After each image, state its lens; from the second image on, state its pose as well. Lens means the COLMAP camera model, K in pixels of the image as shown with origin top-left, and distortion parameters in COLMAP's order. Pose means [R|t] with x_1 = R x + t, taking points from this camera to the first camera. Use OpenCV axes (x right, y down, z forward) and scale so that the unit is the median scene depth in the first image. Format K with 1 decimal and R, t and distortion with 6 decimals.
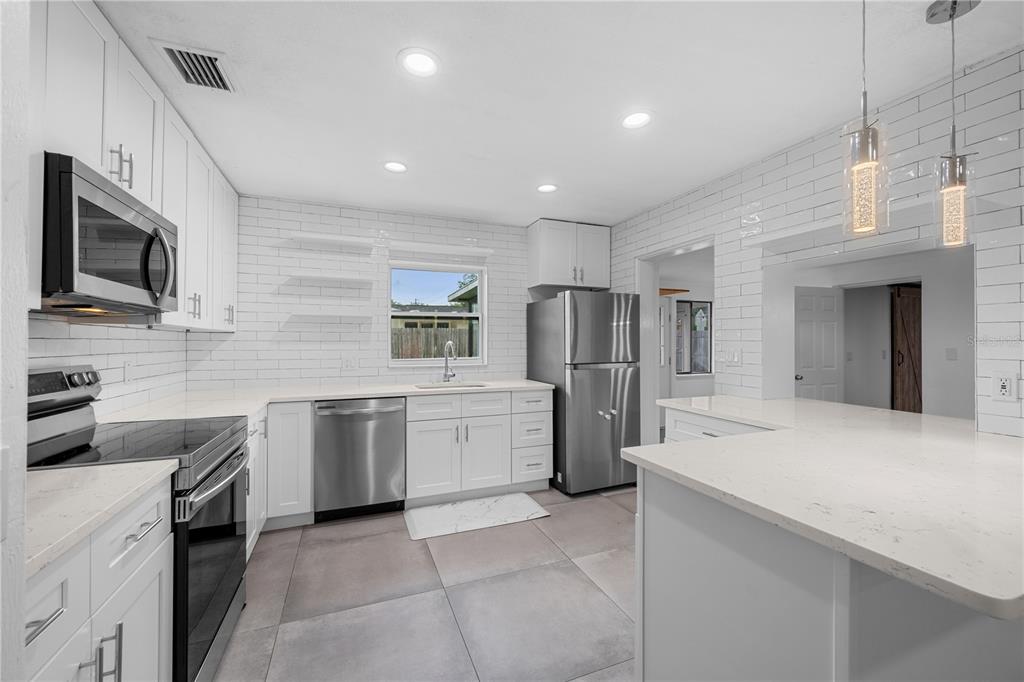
lens RADIAL K [[410.1, 0, 519.1], [0, 410.1, 339.6], [0, 0, 1]] dist [0.001238, 0.001935]
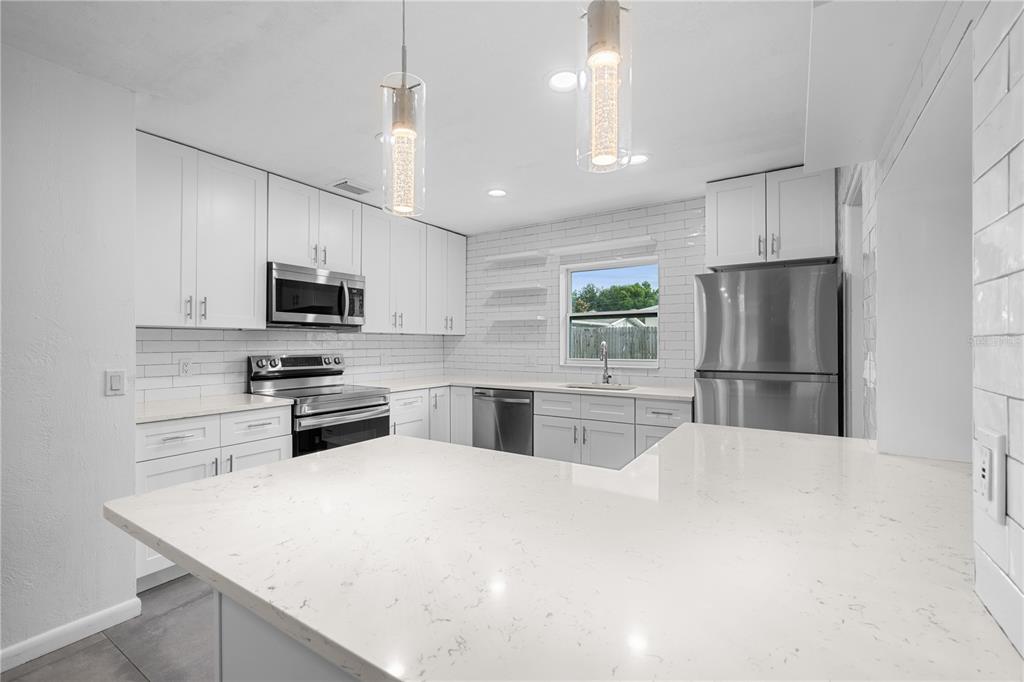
lens RADIAL K [[454.9, 0, 513.8], [0, 454.9, 339.1], [0, 0, 1]] dist [-0.000004, -0.000099]
pose [[0.568090, -0.007370, -0.822933, 0.640301], [0.005709, 0.999971, -0.005014, 0.003908], [0.822947, -0.001850, 0.568116, 0.240066]]
